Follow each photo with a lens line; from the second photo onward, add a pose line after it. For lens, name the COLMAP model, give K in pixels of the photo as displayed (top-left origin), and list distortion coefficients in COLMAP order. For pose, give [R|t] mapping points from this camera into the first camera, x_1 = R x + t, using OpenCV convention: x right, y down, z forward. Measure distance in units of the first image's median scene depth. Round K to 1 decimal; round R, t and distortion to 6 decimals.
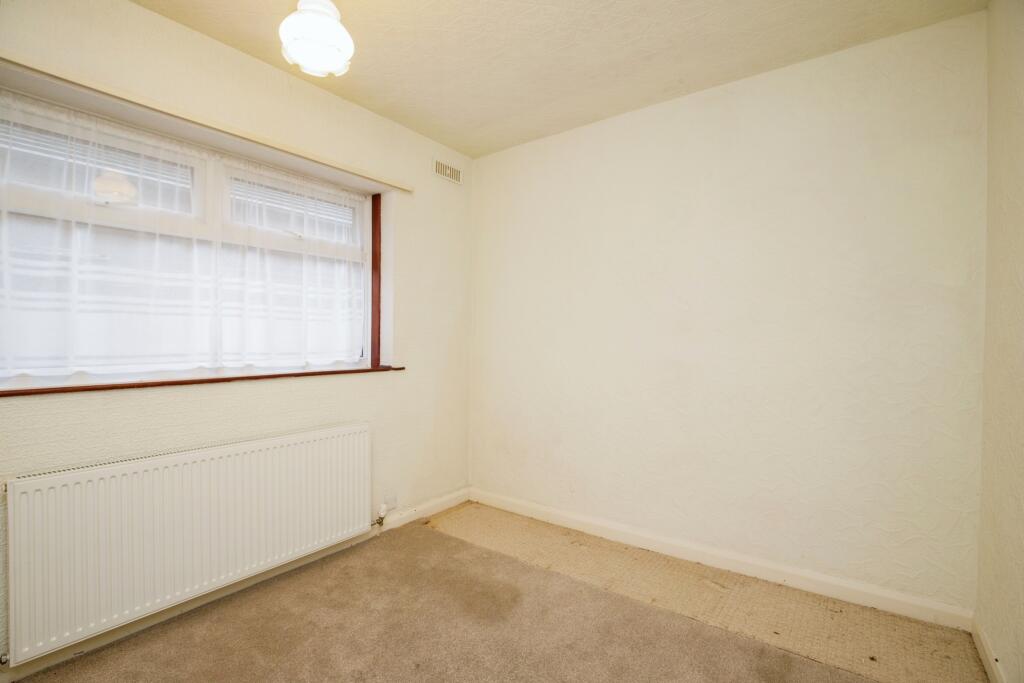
lens RADIAL K [[467.5, 0, 508.6], [0, 467.5, 350.1], [0, 0, 1]] dist [-0.038246, 0.008901]
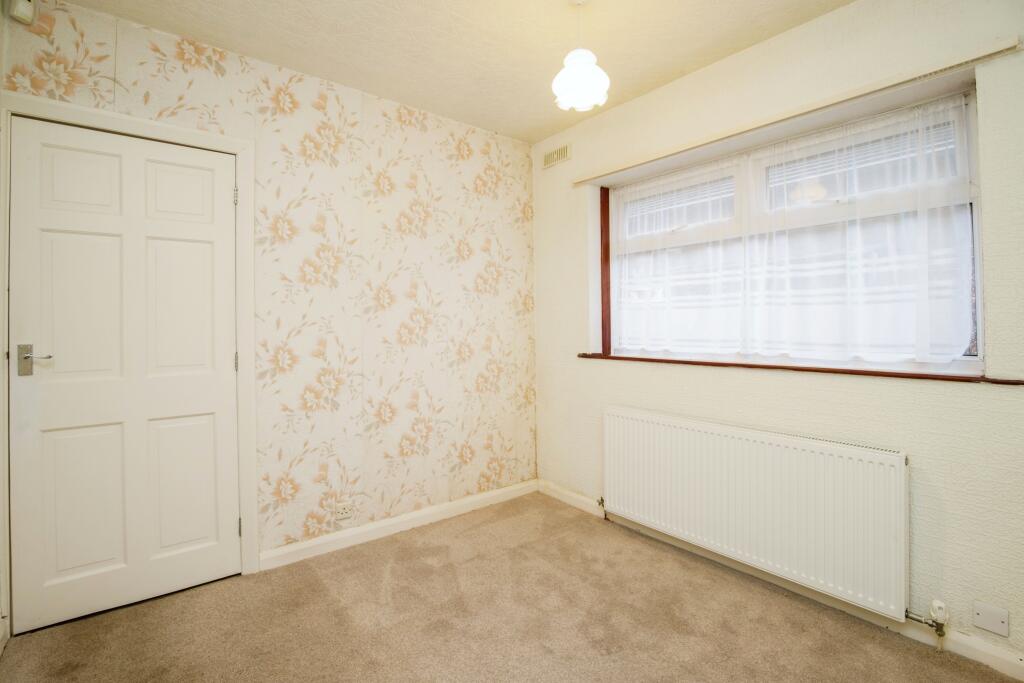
lens RADIAL K [[475.2, 0, 510.6], [0, 475.2, 331.4], [0, 0, 1]] dist [-0.026058, 0.000255]
pose [[-0.256692, 0.007540, -0.966464, 0.551993], [-0.022440, 0.999653, 0.013759, -0.017648], [0.966233, 0.025220, -0.256434, 0.741129]]
